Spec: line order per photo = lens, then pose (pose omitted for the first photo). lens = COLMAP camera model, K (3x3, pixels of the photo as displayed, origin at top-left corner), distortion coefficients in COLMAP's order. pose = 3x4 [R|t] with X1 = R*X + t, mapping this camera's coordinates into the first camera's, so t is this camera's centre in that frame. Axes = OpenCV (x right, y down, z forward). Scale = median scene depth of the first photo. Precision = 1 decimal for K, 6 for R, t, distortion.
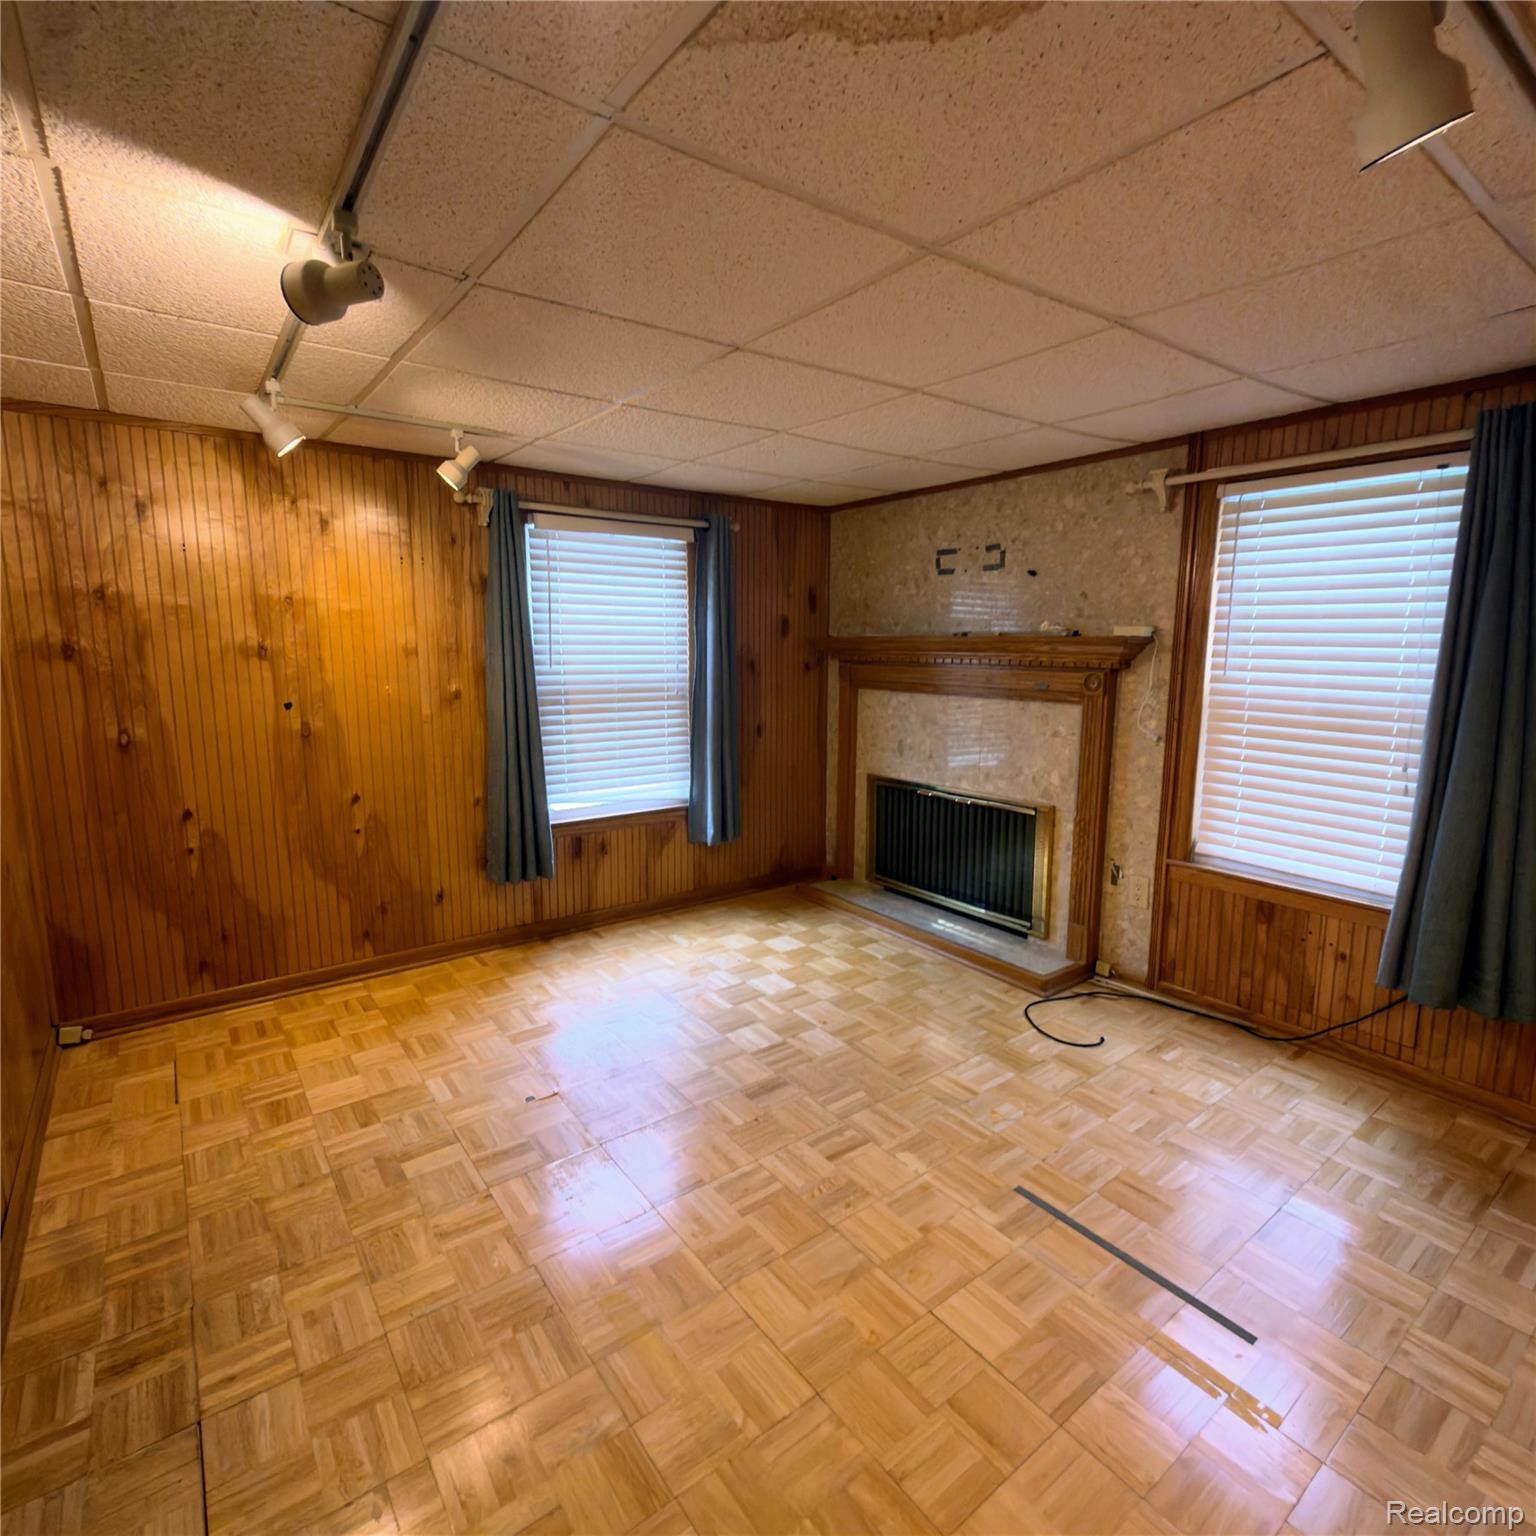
lens RADIAL K [[816.8, 0, 768.0], [0, 816.8, 768.0], [0, 0, 1]] dist [0.003968, -0.000816]
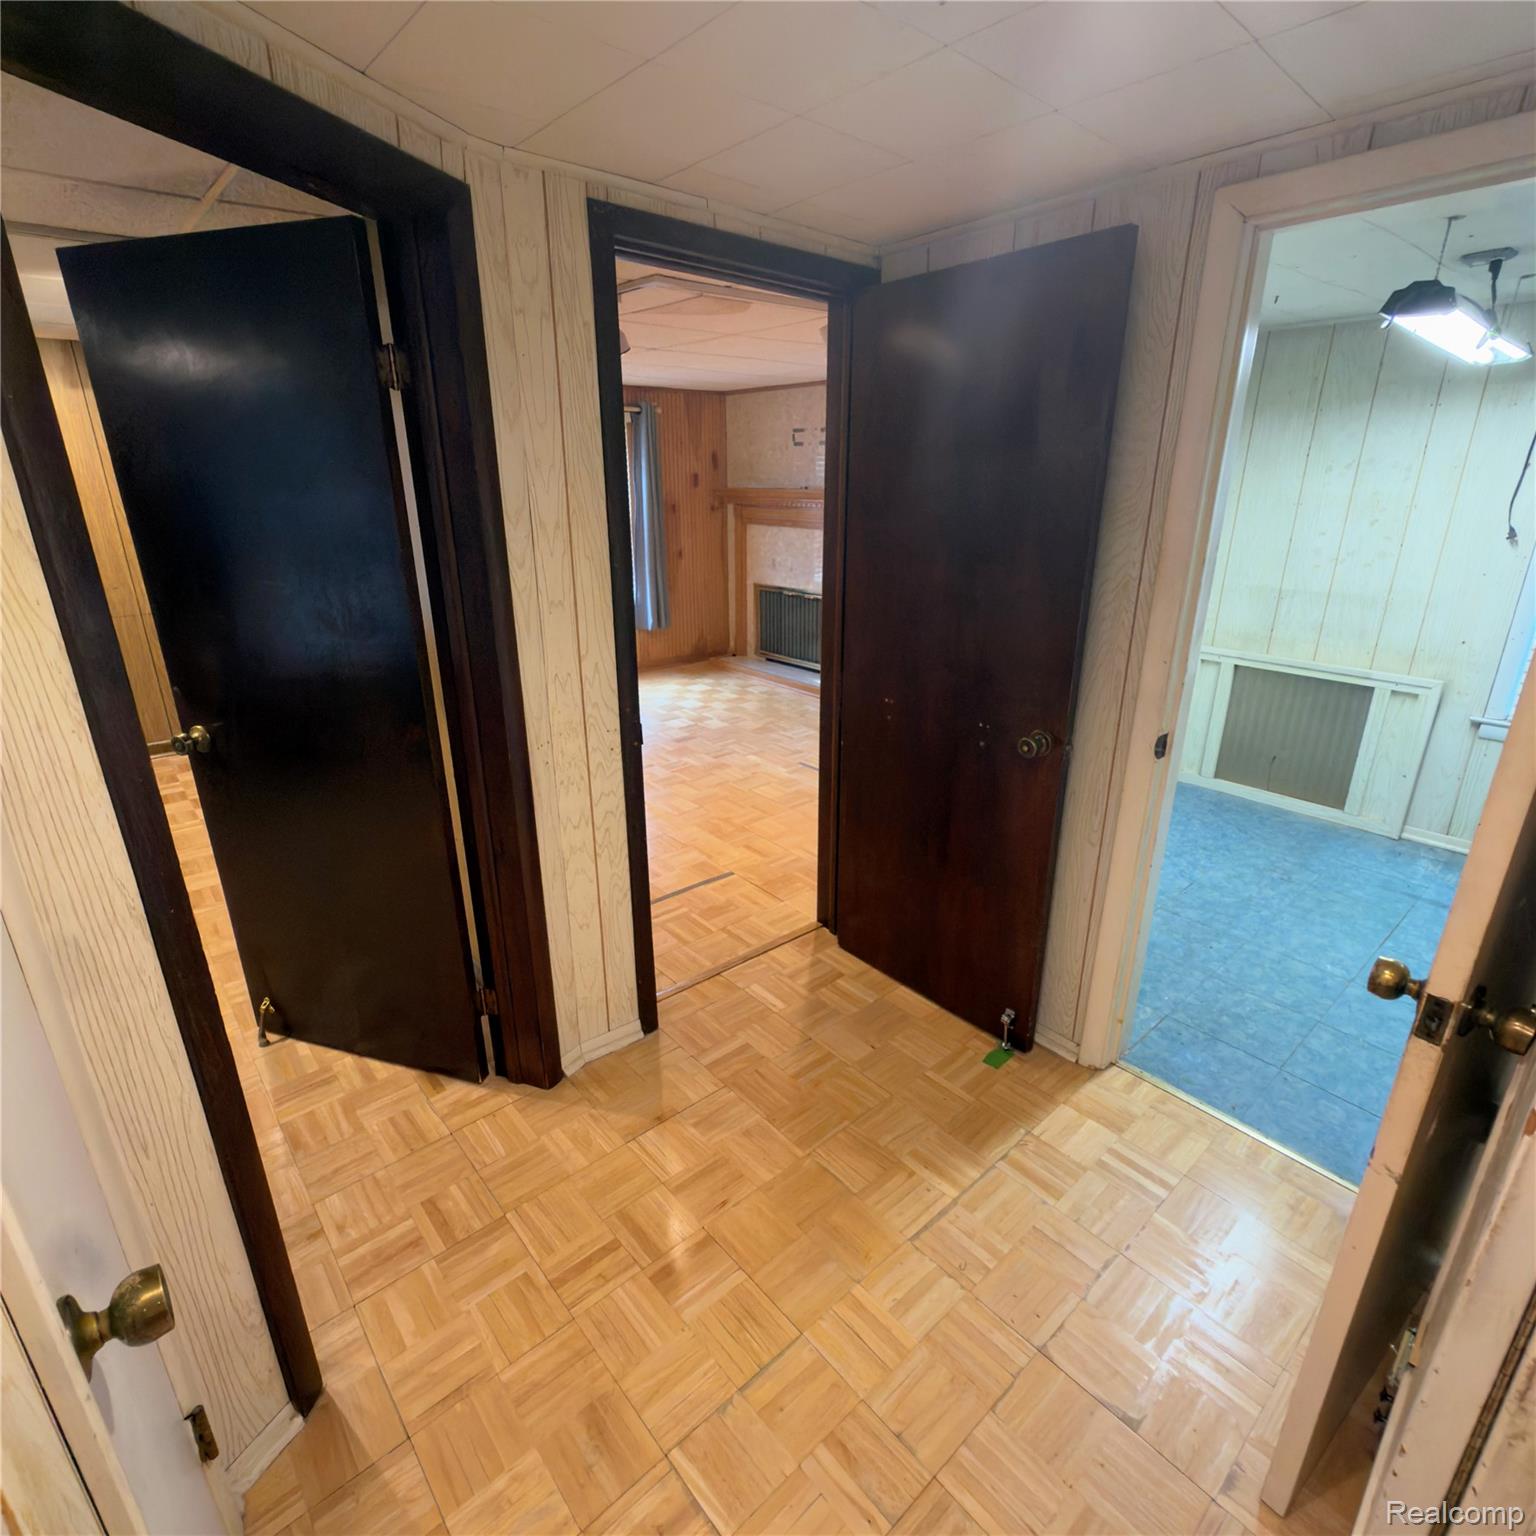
lens RADIAL K [[816.8, 0, 768.0], [0, 816.8, 768.0], [0, 0, 1]] dist [0.003968, -0.000816]
pose [[0.997189, -0.028582, 0.069265, 0.037975], [0.014877, 0.981510, 0.190830, 0.061328], [-0.073439, -0.189263, 0.979176, -0.601895]]
